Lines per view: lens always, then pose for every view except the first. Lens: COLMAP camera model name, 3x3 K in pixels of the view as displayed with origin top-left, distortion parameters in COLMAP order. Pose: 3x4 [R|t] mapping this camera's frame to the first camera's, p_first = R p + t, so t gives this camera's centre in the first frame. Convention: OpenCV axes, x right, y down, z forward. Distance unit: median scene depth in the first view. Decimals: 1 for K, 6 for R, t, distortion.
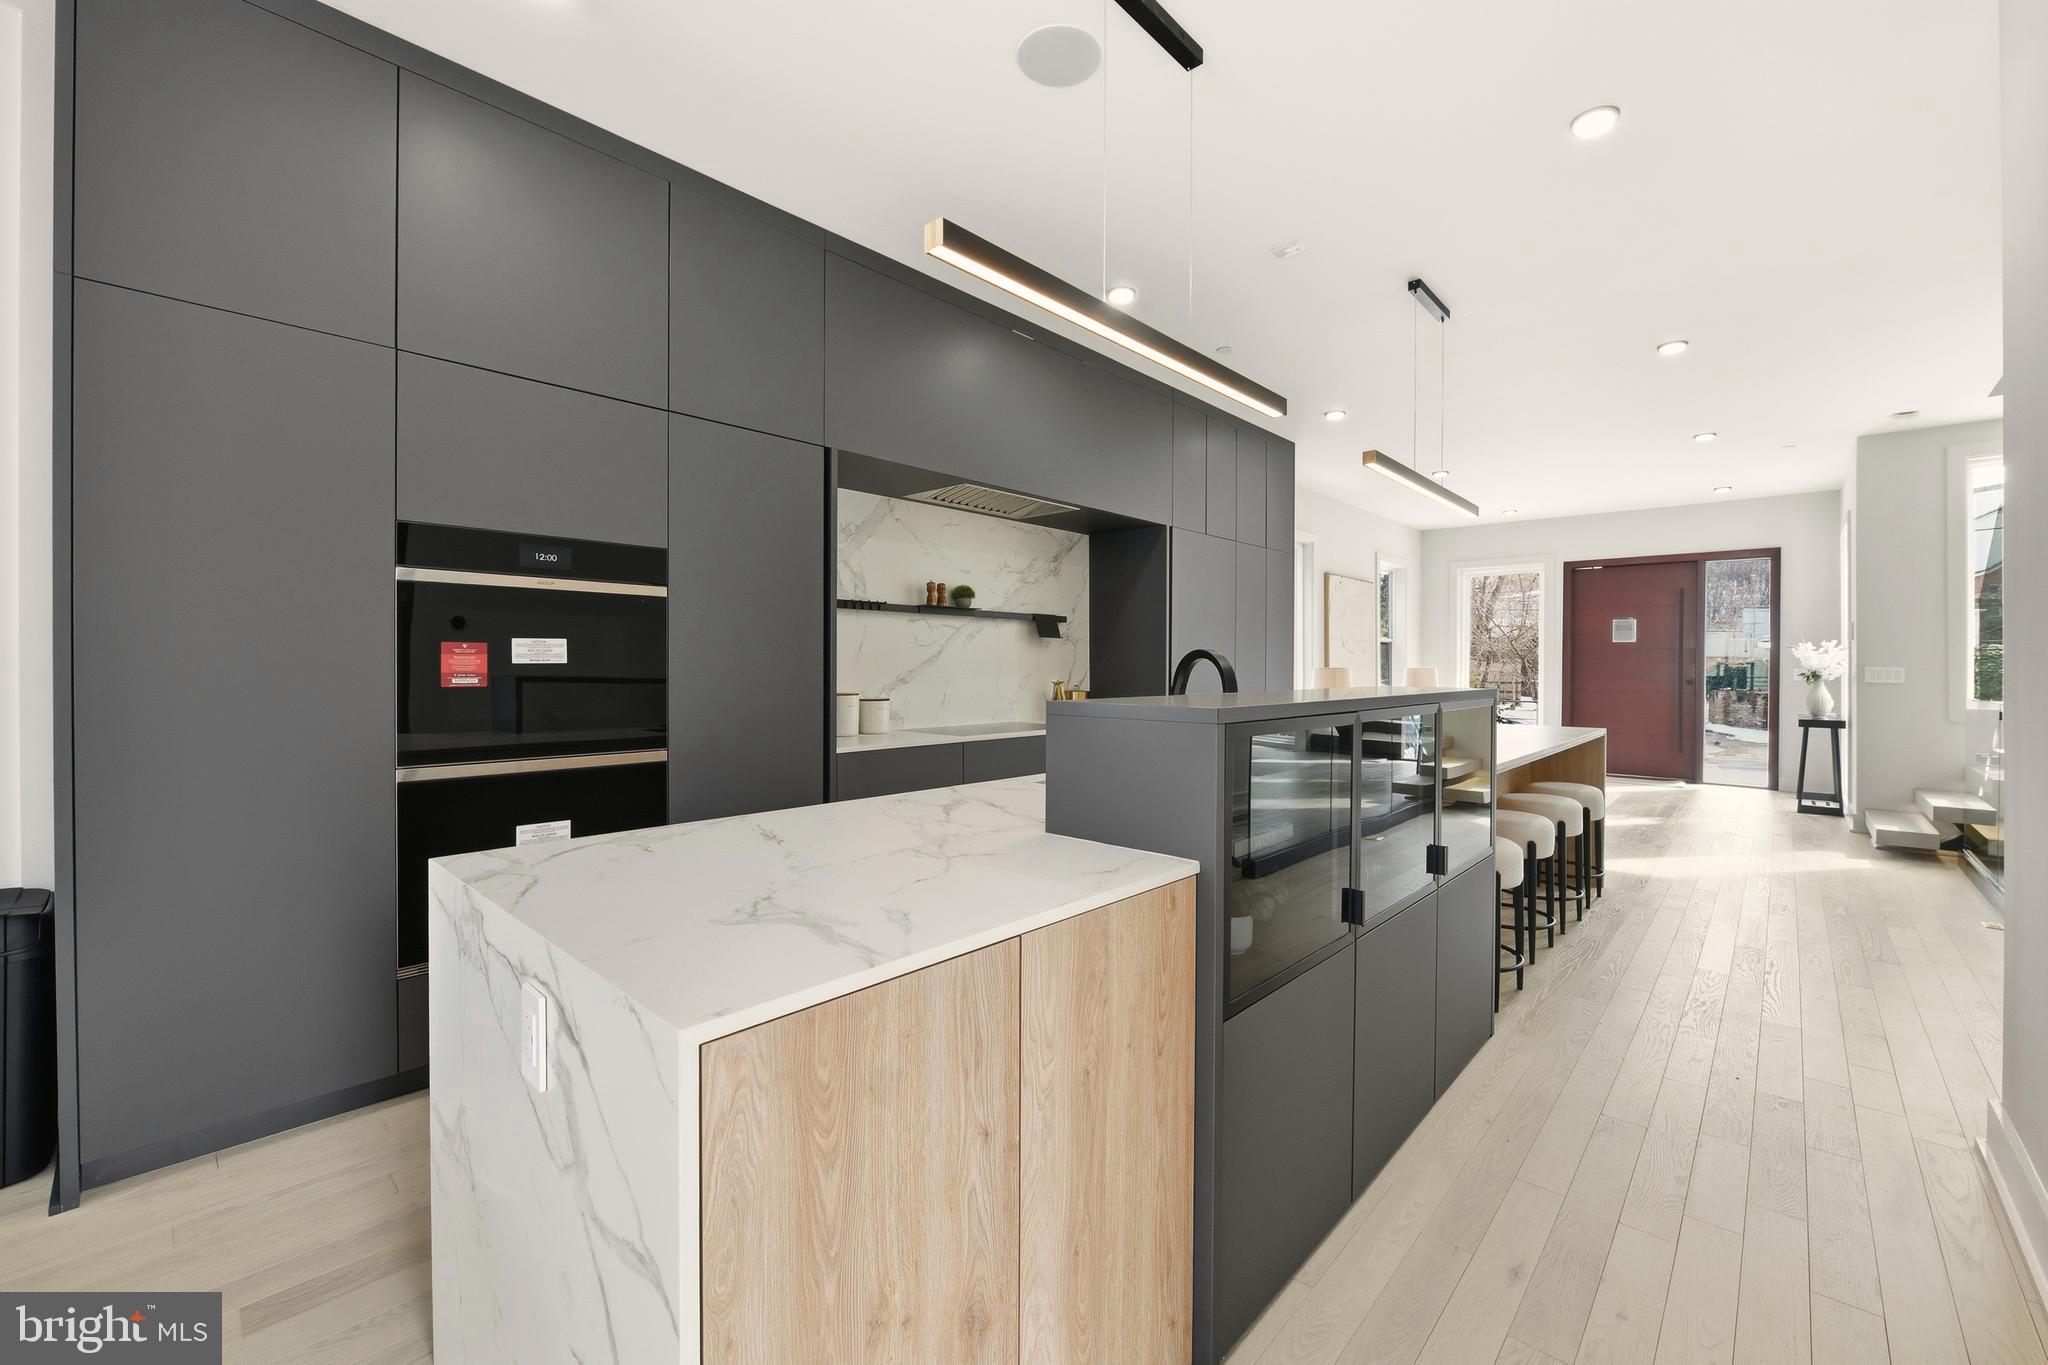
lens RADIAL K [[811.3, 0, 1040.5], [0, 811.3, 681.1], [0, 0, 1]] dist [-0.011069, 0.000094]
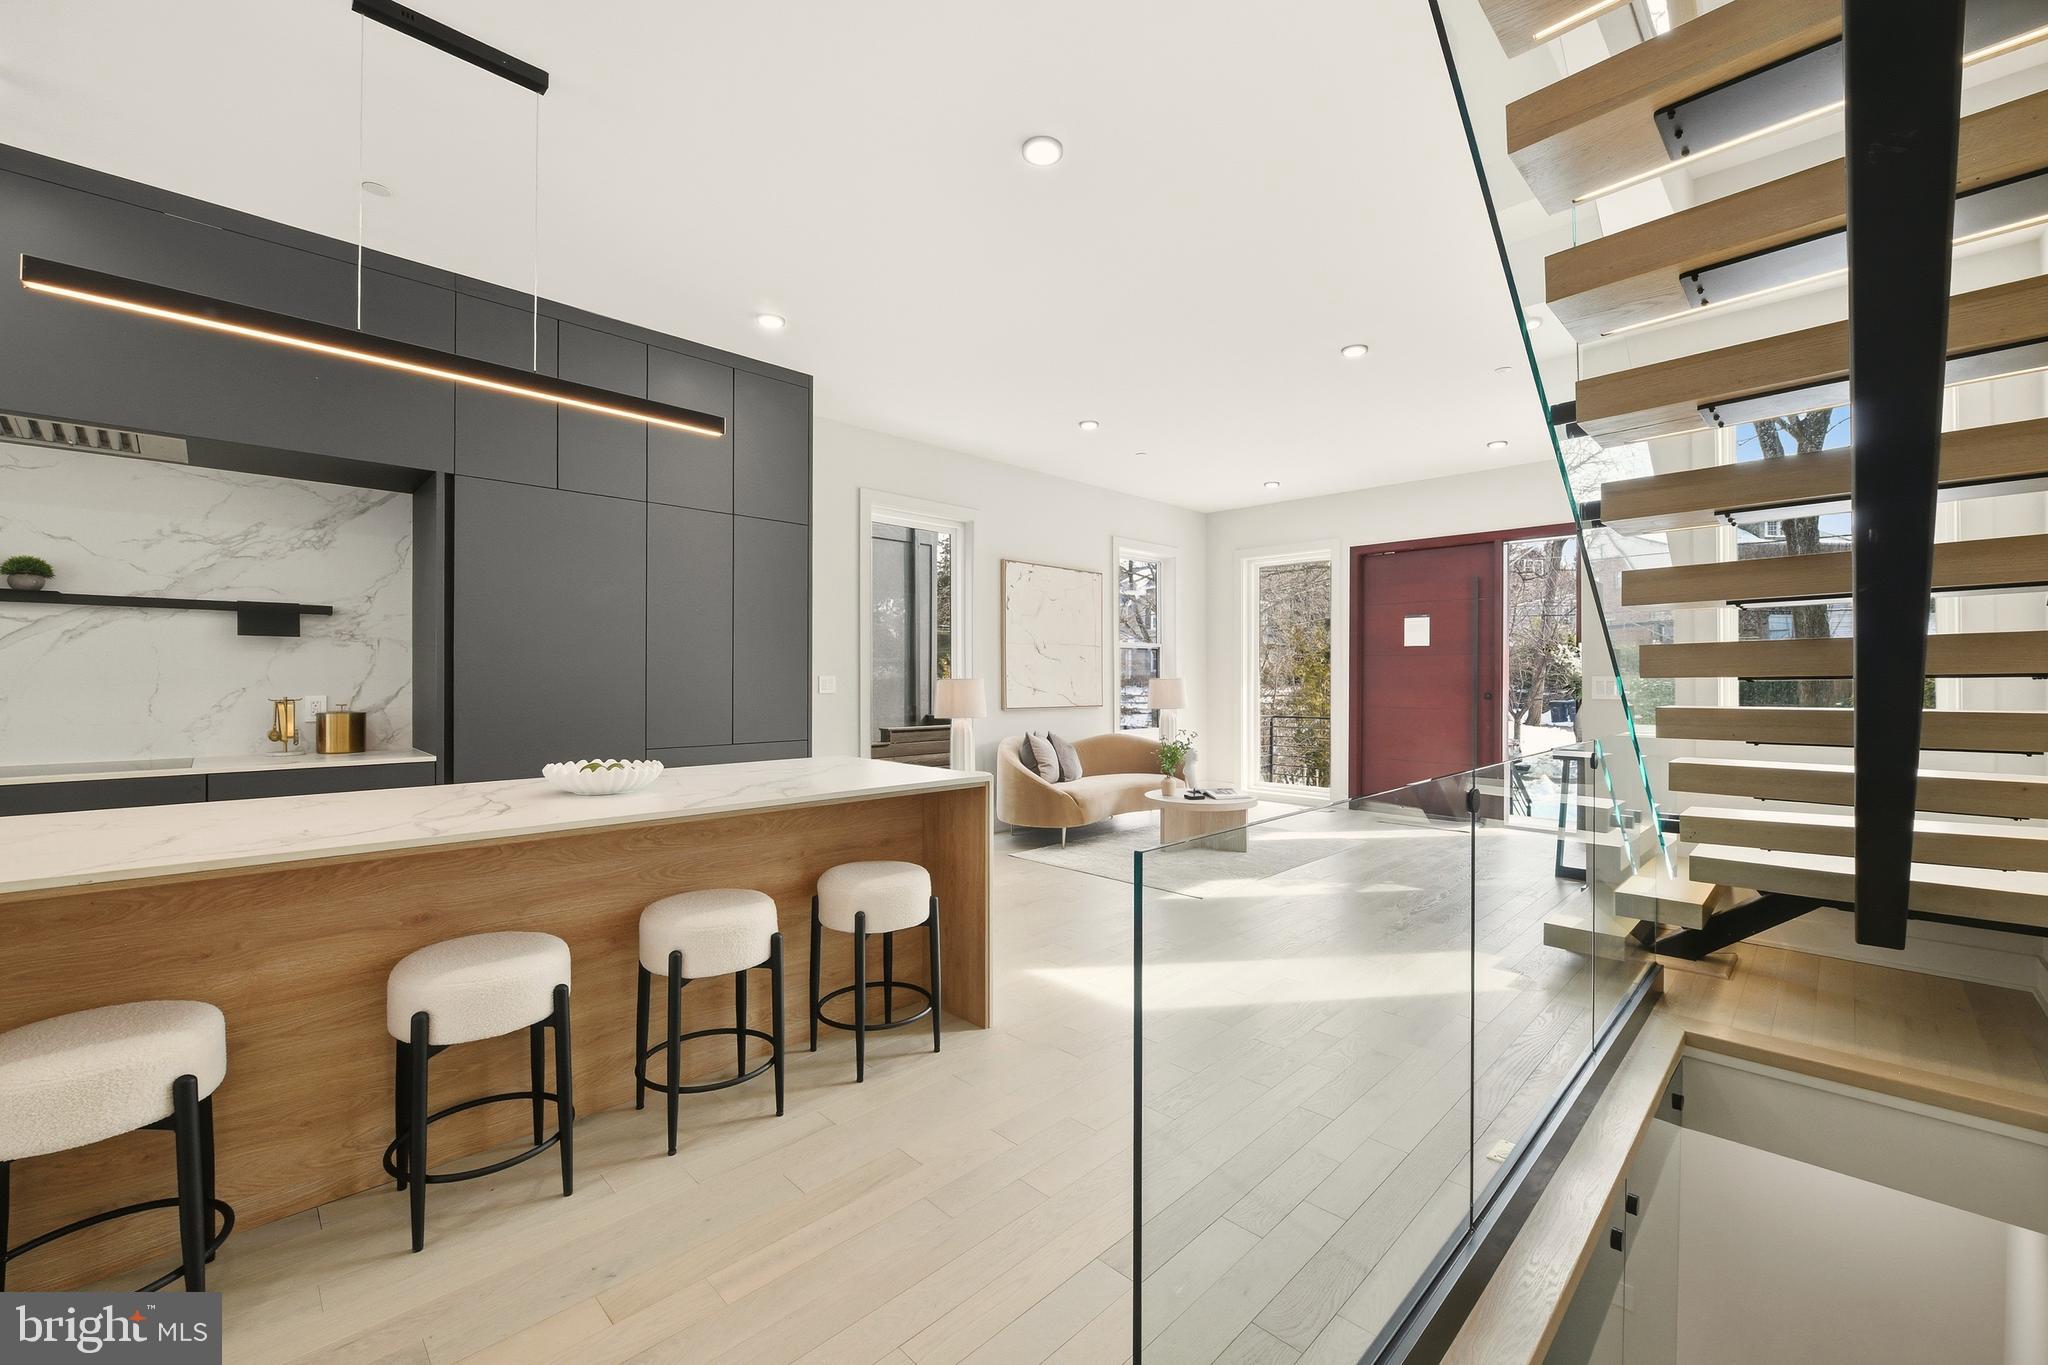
lens RADIAL K [[828.8, 0, 1036.1], [0, 828.8, 667.7], [0, 0, 1]] dist [-0.010126, 0.000030]
pose [[0.999305, -0.004516, -0.036994, 0.406542], [0.003236, 0.999397, -0.034579, -0.000334], [0.037128, 0.034435, 0.998717, 0.194539]]
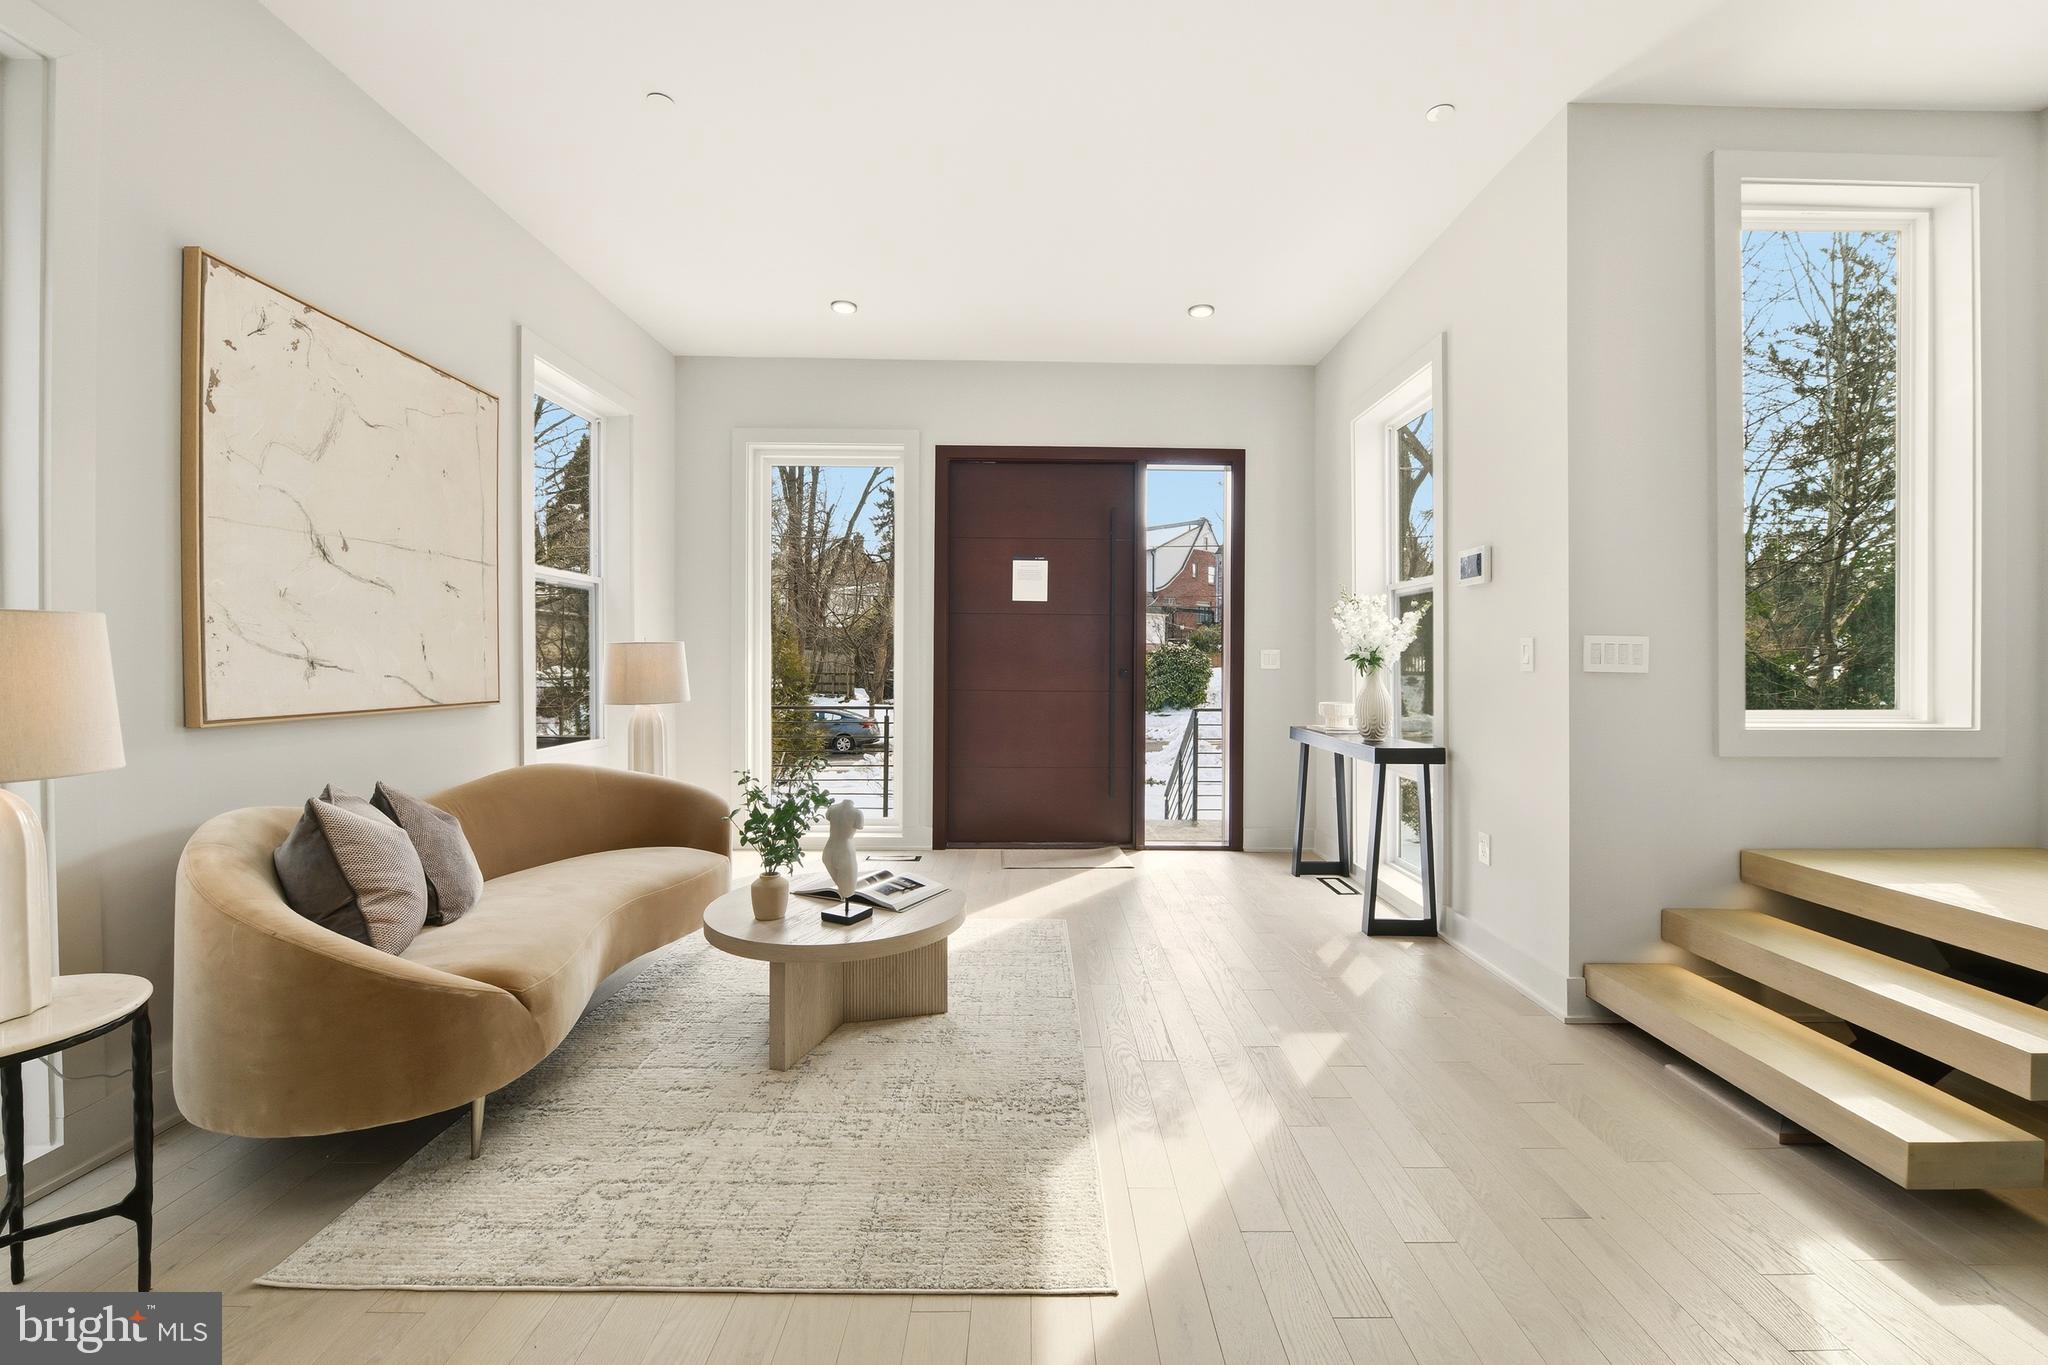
lens RADIAL K [[828.8, 0, 1036.1], [0, 828.8, 667.7], [0, 0, 1]] dist [-0.010126, 0.000030]
pose [[0.728914, -0.005454, 0.684584, 0.362440], [0.010045, 0.999946, -0.002728, -0.001724], [-0.684532, 0.008866, 0.728929, 0.626811]]
